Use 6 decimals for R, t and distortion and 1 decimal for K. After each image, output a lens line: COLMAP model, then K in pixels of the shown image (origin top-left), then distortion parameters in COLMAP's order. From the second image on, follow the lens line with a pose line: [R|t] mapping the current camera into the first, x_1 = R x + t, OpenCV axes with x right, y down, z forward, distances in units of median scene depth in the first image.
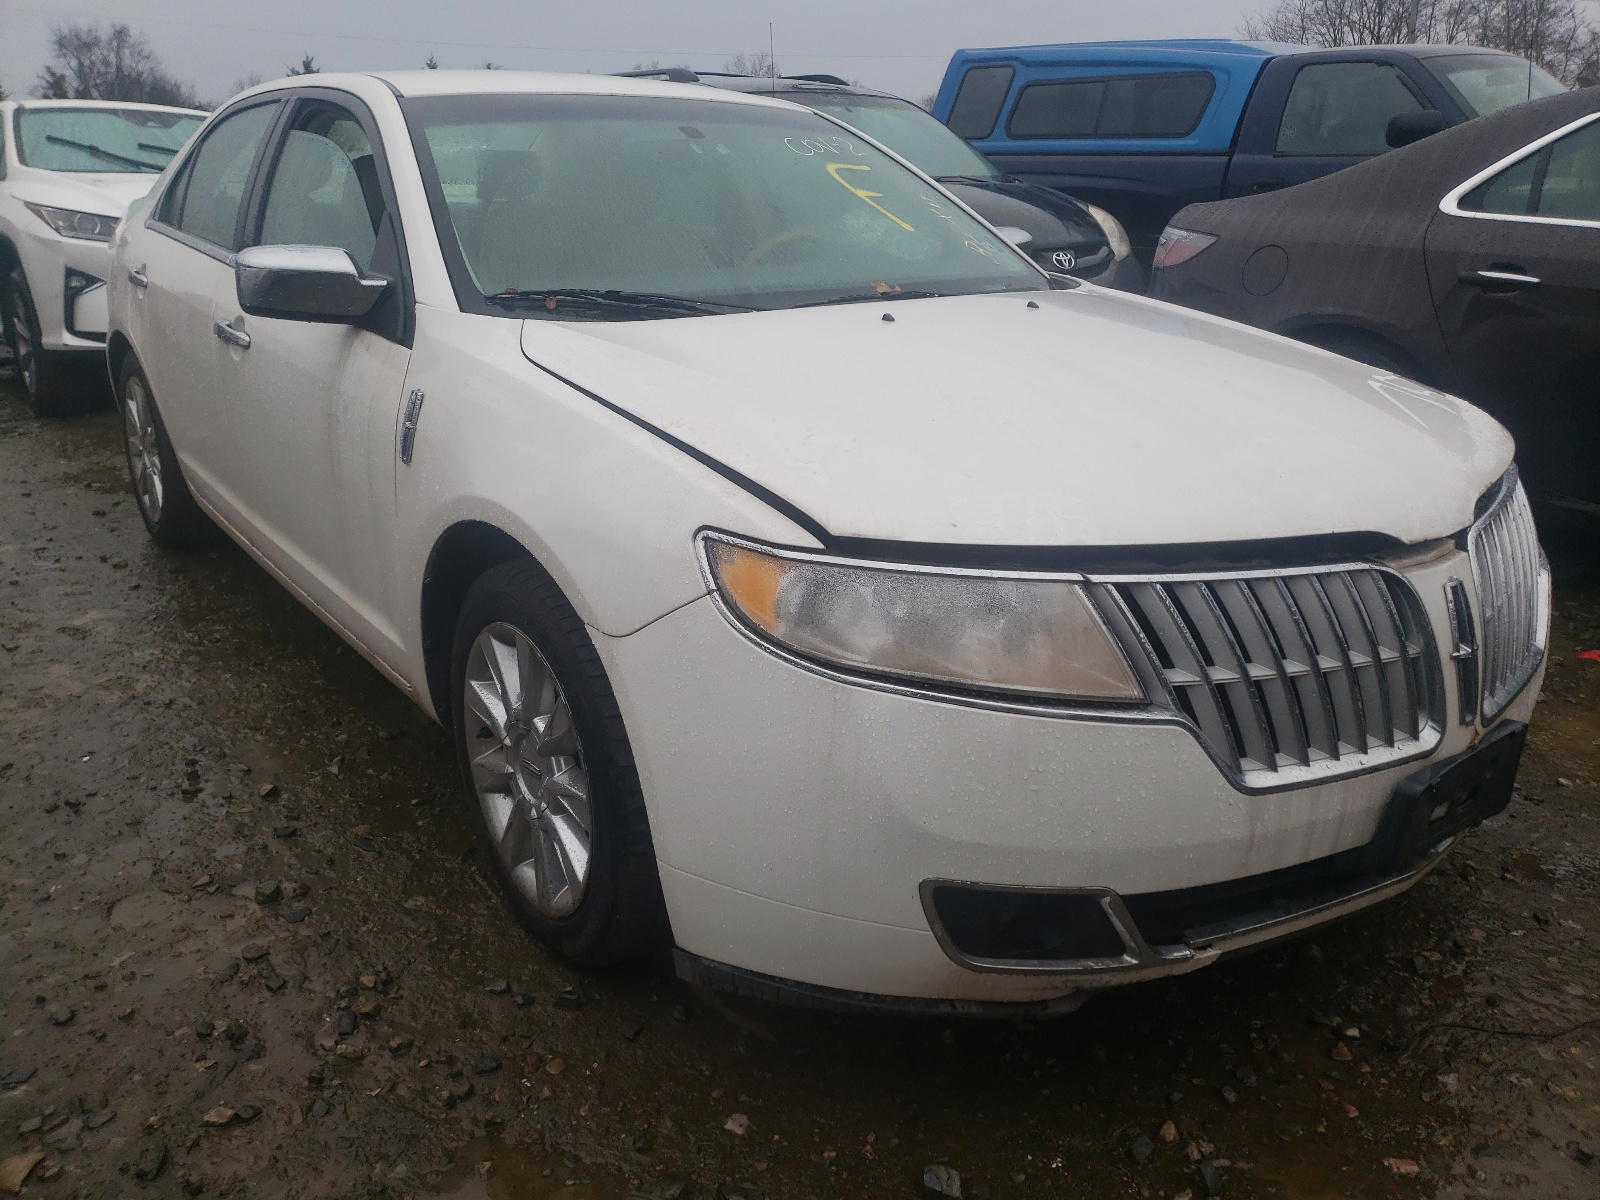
lens RADIAL K [[1211.9, 0, 800.0], [0, 1211.9, 600.0], [0, 0, 1]] dist [0.001912, 0.010300]
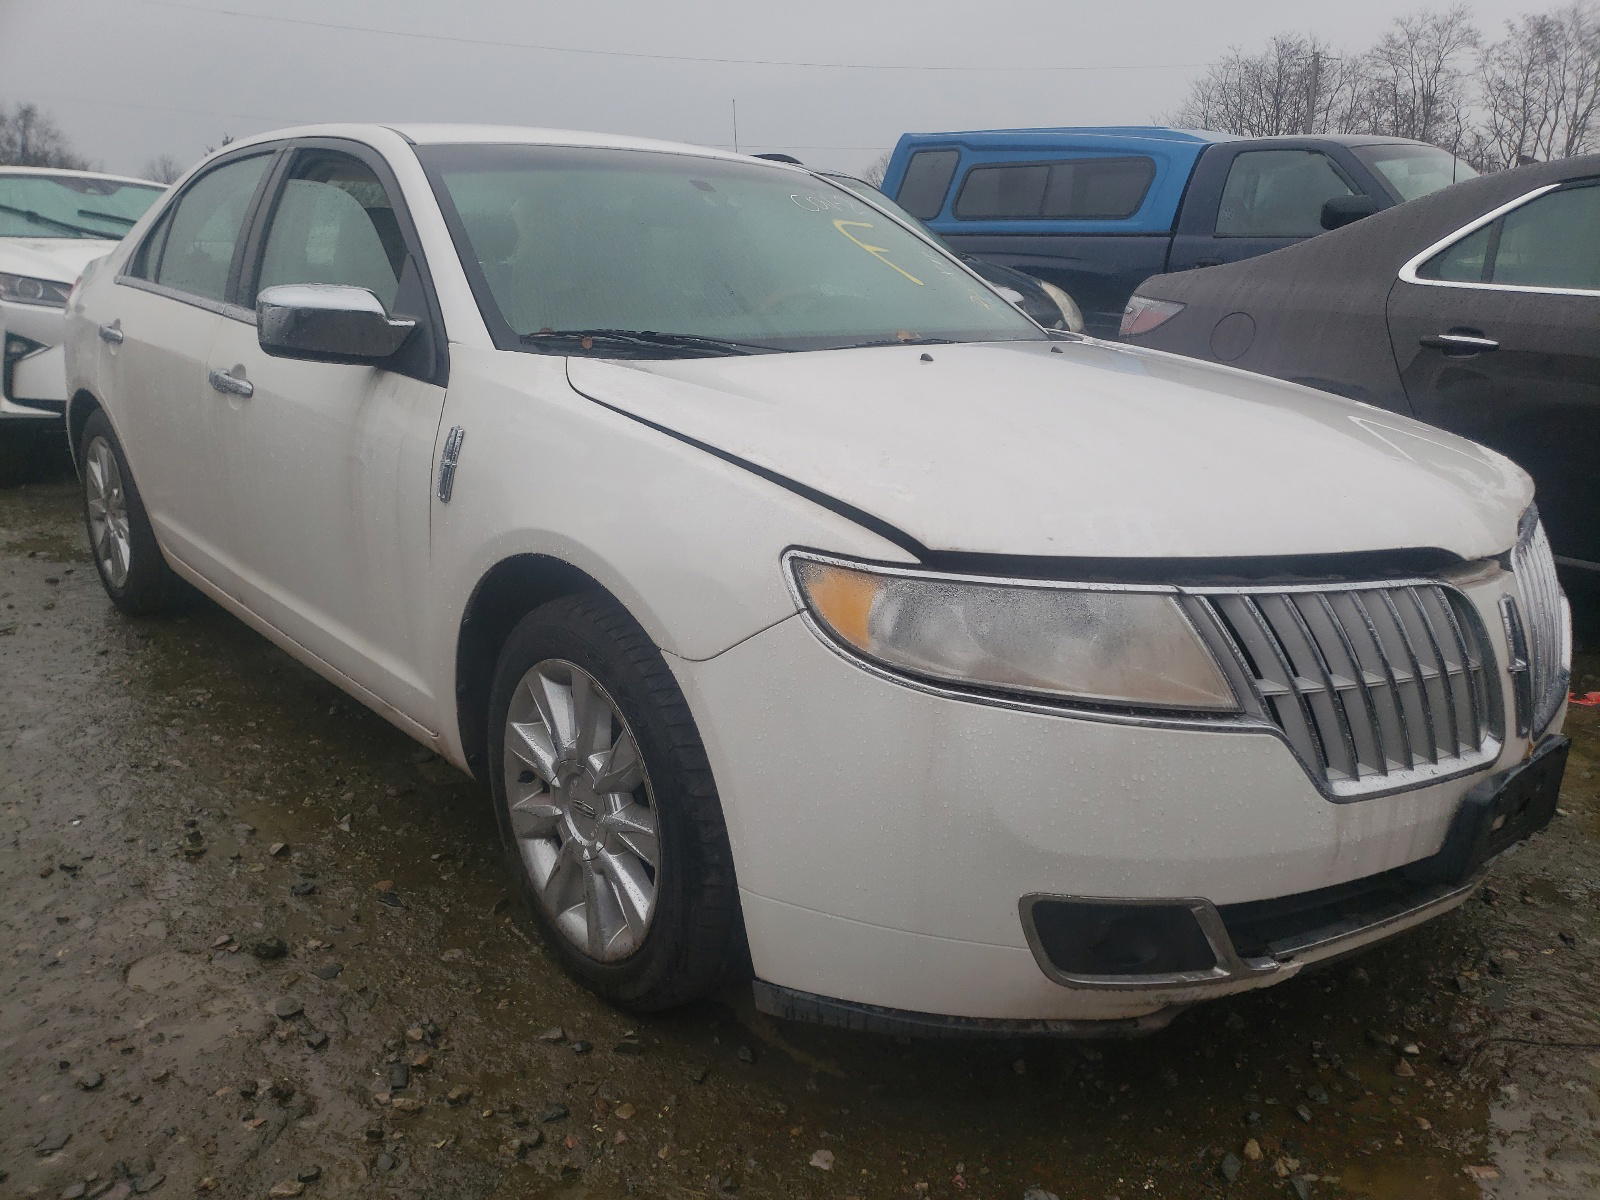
lens RADIAL K [[1210.2, 0, 798.1], [0, 1210.2, 640.2], [0, 0, 1]] dist [0.018318, -0.011490]
pose [[0.997436, -0.011715, 0.070601, -0.119842], [0.014660, 0.999037, -0.041344, 0.047632], [-0.070049, 0.042273, 0.996647, 0.007999]]
